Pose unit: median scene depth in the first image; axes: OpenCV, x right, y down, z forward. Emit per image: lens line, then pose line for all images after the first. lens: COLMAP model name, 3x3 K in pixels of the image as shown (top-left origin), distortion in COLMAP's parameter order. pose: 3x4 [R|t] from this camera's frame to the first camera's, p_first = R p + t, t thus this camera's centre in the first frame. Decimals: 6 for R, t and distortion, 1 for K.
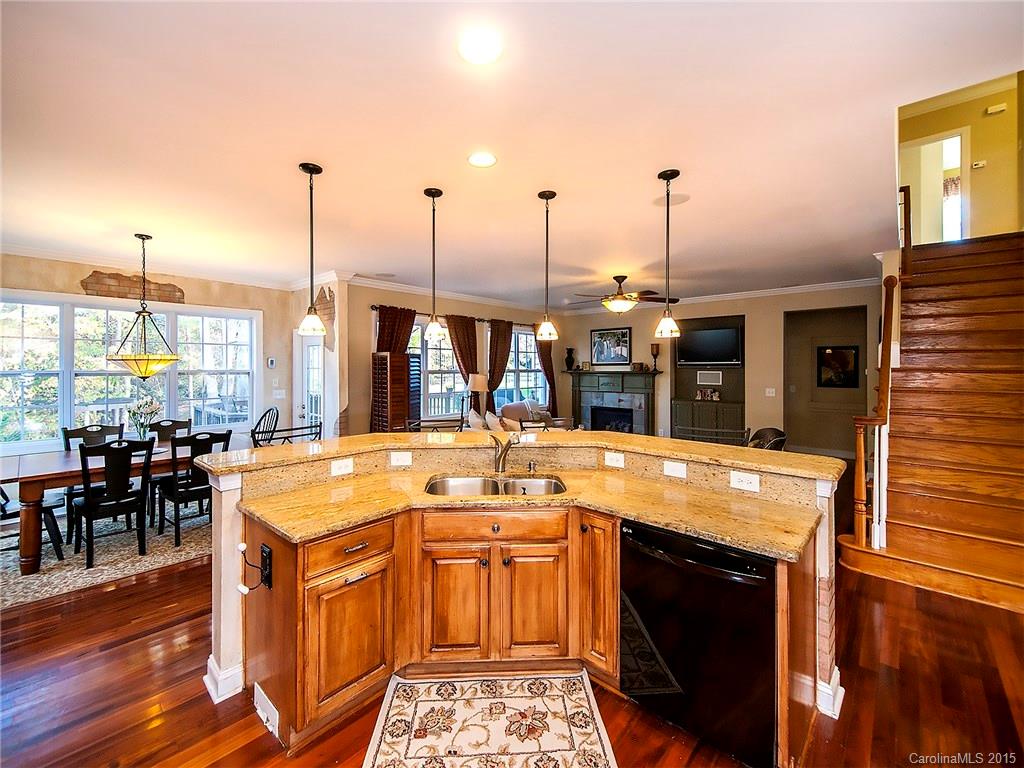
lens RADIAL K [[431.0, 0, 509.7], [0, 431.0, 369.5], [0, 0, 1]] dist [0.022006, -0.009403]
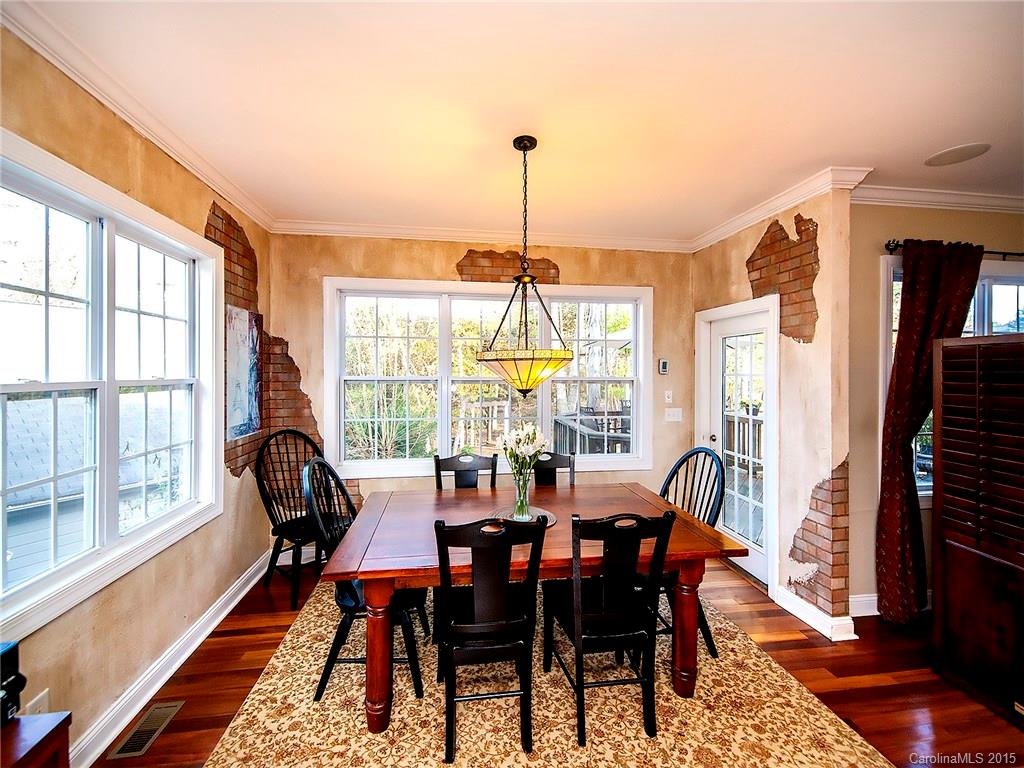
lens RADIAL K [[431.0, 0, 509.7], [0, 431.0, 369.5], [0, 0, 1]] dist [0.022006, -0.009403]
pose [[0.772843, -0.006166, -0.634567, -0.430953], [-0.002329, 0.999918, -0.012553, -0.002087], [0.634593, 0.011179, 0.772766, 0.478735]]
